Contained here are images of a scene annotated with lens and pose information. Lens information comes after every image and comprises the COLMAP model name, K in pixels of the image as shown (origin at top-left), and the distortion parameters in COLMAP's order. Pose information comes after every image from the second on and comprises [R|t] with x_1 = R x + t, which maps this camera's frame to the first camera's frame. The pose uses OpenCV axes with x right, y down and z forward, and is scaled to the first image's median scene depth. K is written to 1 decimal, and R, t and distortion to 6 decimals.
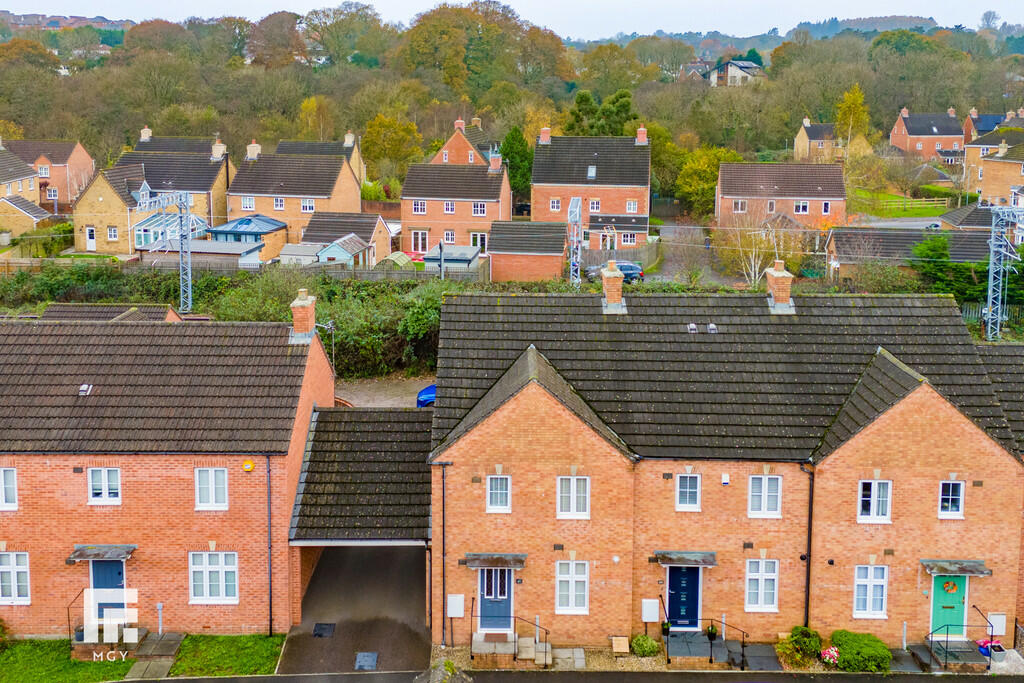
lens RADIAL K [[933.6, 0, 510.7], [0, 933.6, 266.4], [0, 0, 1]] dist [0.039096, -0.008930]
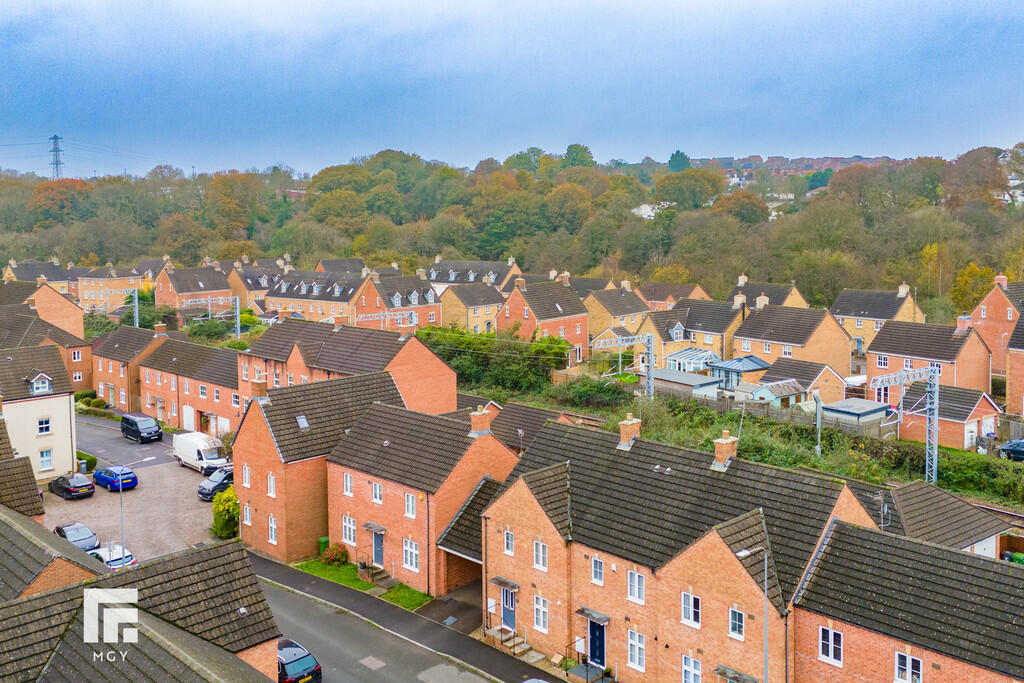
lens RADIAL K [[915.0, 0, 513.3], [0, 915.0, 383.5], [0, 0, 1]] dist [0.071527, -0.010203]
pose [[0.699781, 0.109569, -0.705904, 1.075081], [-0.114642, 0.992584, 0.040419, -0.098503], [0.705098, 0.052642, 0.707153, -0.143322]]
